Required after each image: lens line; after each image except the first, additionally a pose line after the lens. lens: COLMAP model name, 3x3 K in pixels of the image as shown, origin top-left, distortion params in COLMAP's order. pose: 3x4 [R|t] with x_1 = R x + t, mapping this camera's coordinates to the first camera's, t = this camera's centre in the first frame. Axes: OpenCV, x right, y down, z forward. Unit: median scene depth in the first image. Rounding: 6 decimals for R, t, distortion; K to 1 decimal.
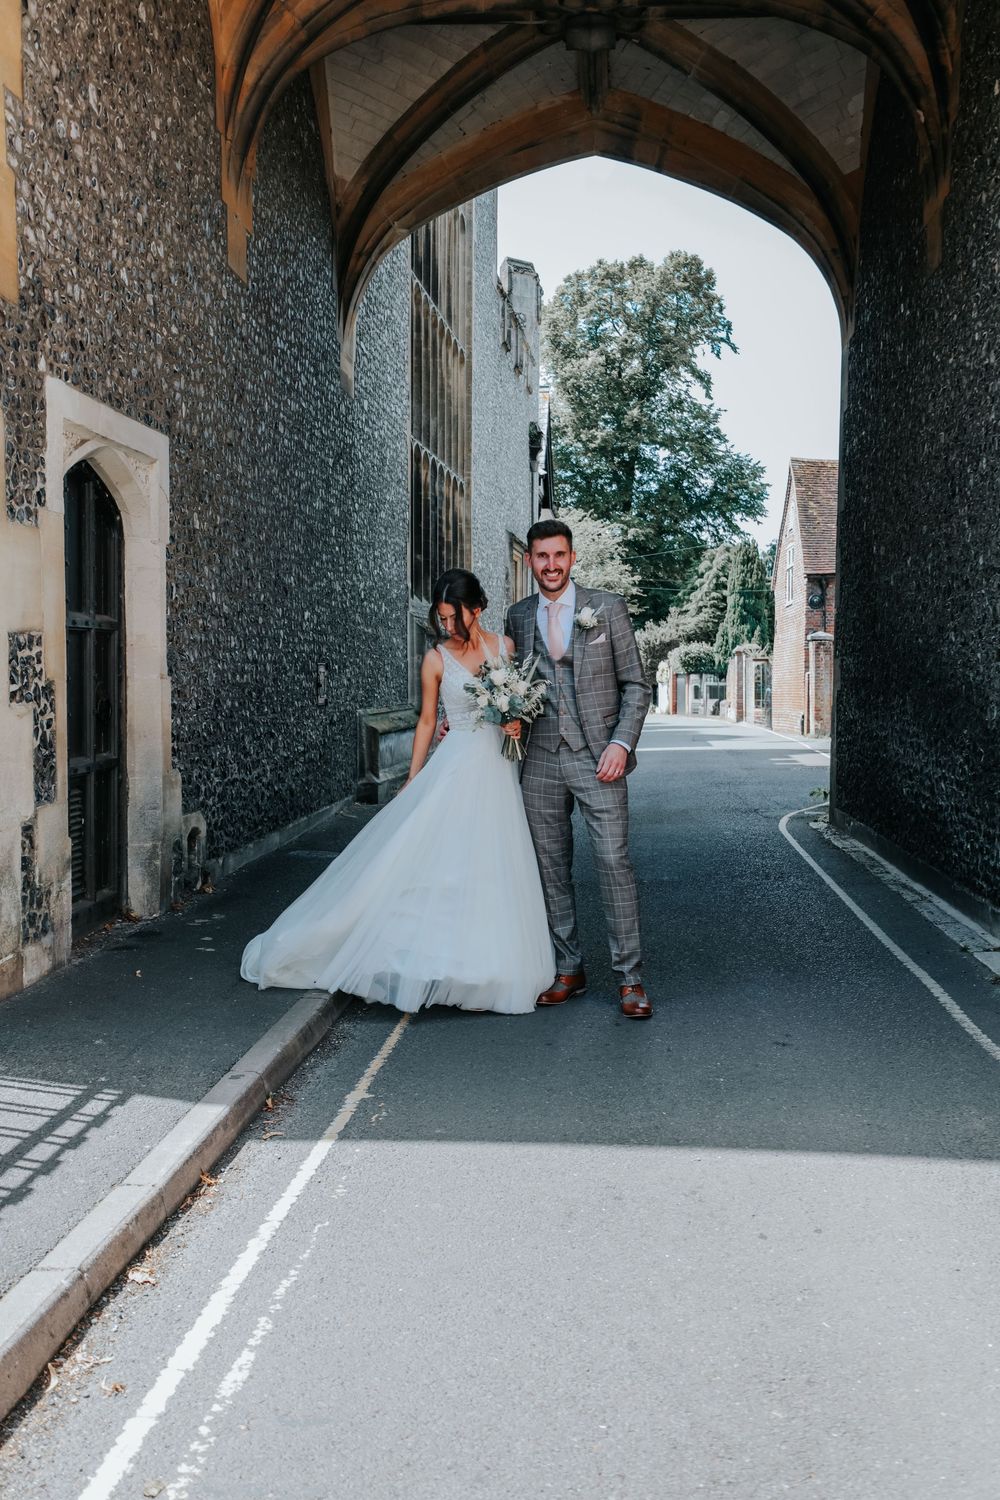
lens RADIAL K [[1468.9, 0, 500.0], [0, 1468.9, 750.0], [0, 0, 1]] dist [0.013075, 0.010819]
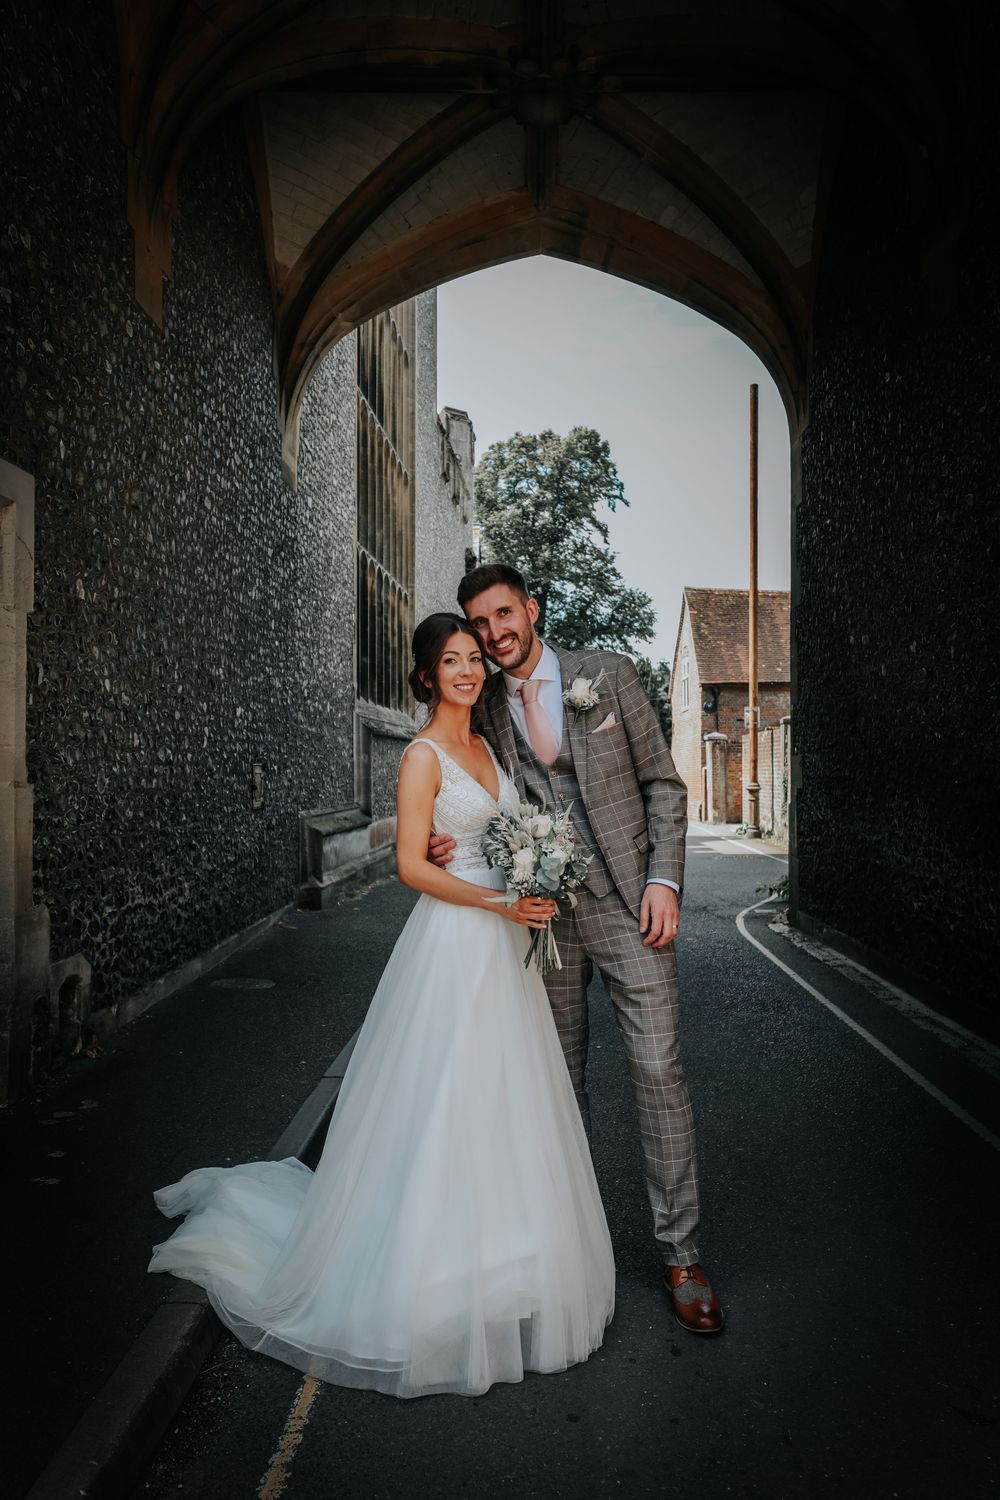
lens RADIAL K [[1100.8, 0, 500.0], [0, 1100.8, 750.0], [0, 0, 1]] dist [-0.003334, 0.002872]
pose [[0.998051, -0.004912, 0.062216, -0.011481], [0.009128, 0.997667, -0.067658, -0.018640], [-0.061739, 0.068094, 0.995767, 0.287564]]
